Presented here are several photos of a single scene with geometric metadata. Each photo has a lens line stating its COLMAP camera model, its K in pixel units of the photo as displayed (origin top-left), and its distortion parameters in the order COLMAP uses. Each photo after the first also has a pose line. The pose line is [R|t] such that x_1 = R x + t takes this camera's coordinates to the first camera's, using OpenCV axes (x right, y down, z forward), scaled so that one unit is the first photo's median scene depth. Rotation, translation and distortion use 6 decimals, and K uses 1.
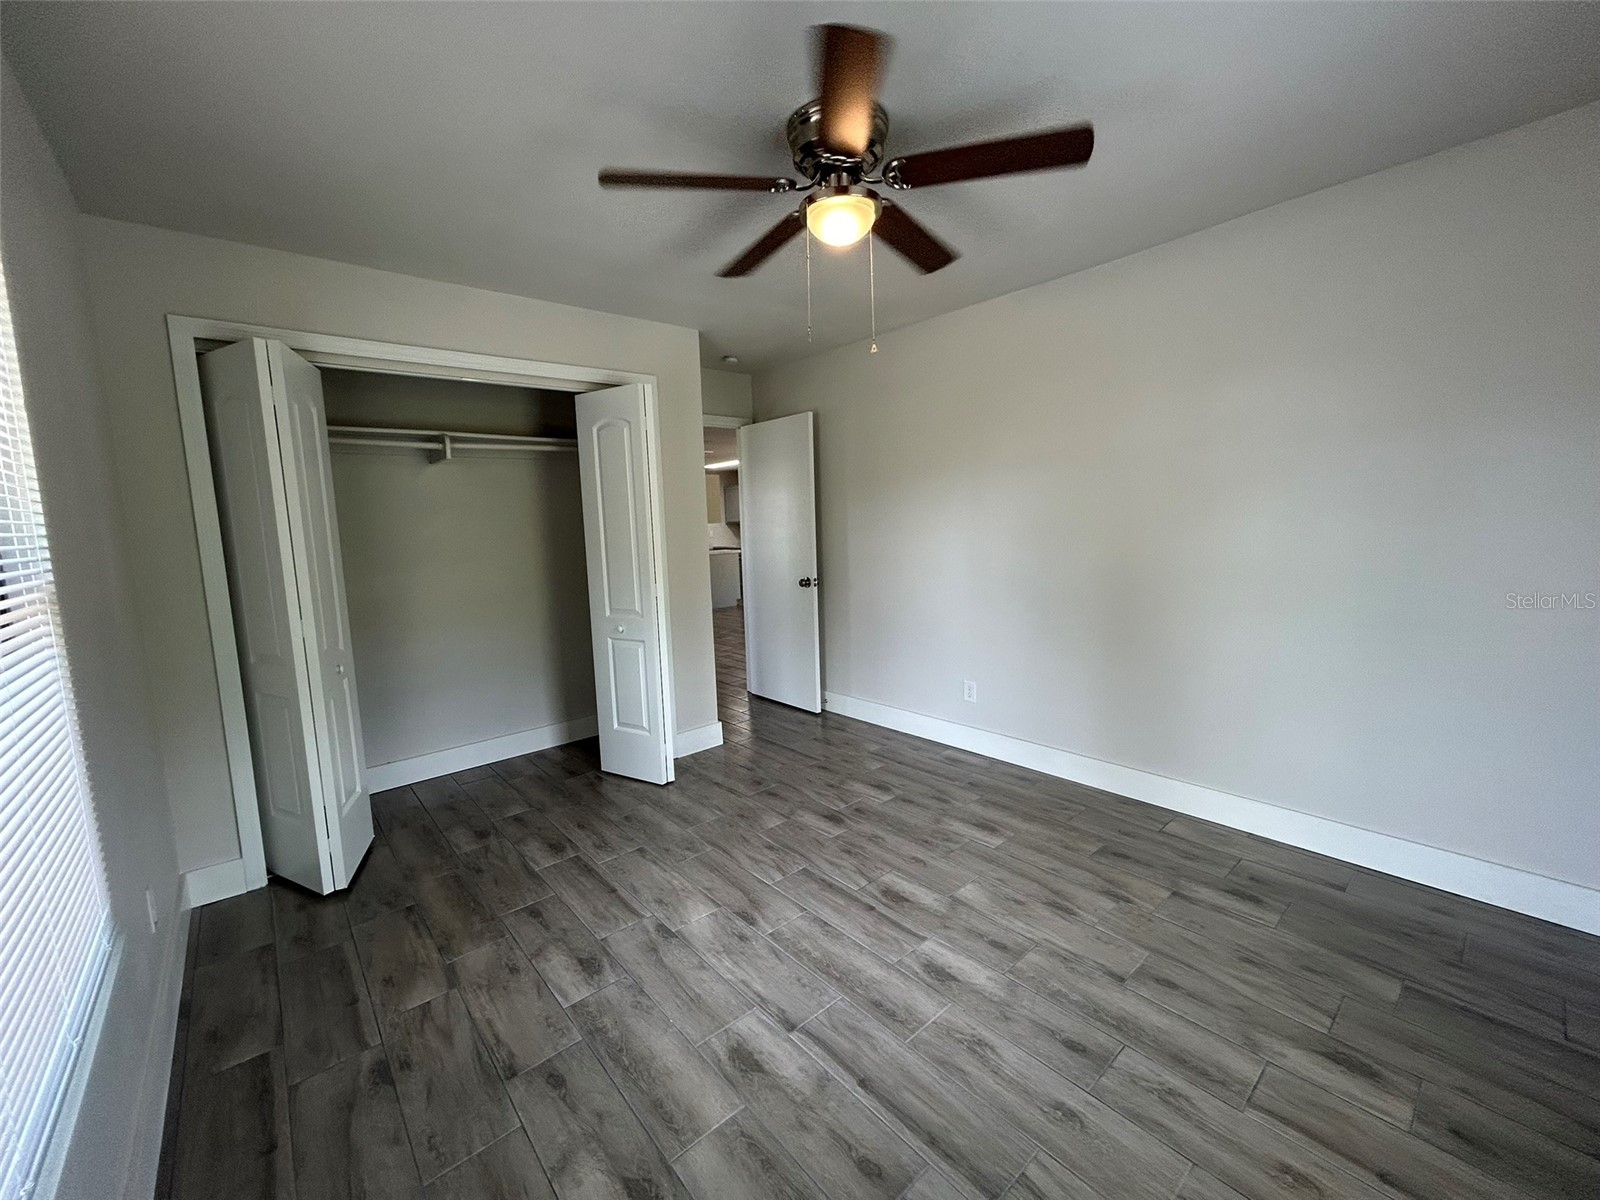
lens RADIAL K [[644.9, 0, 797.9], [0, 644.9, 597.7], [0, 0, 1]] dist [-0.001473, 0.000308]
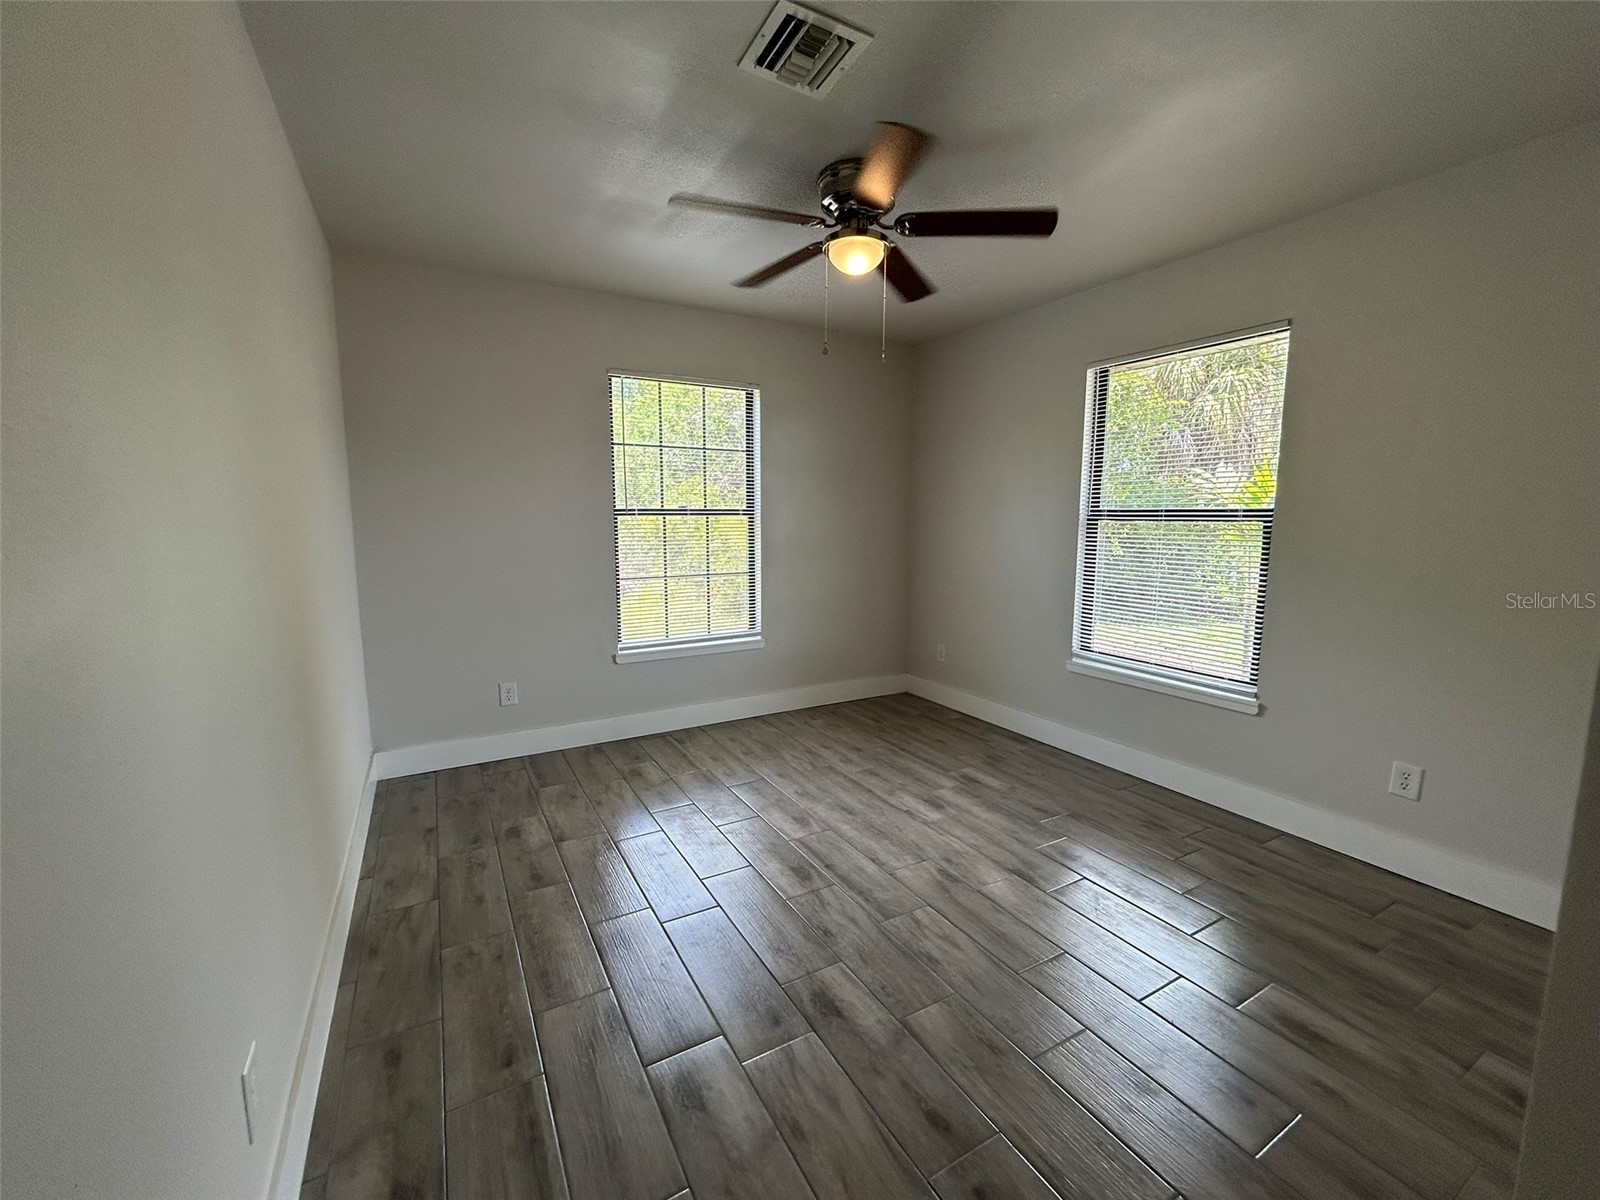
lens RADIAL K [[644.9, 0, 797.9], [0, 644.9, 597.7], [0, 0, 1]] dist [-0.001473, 0.000308]
pose [[-0.981170, 0.008642, 0.192951, -0.049205], [0.054463, 0.970838, 0.233469, -0.211757], [-0.185307, 0.239581, -0.953028, 2.034804]]
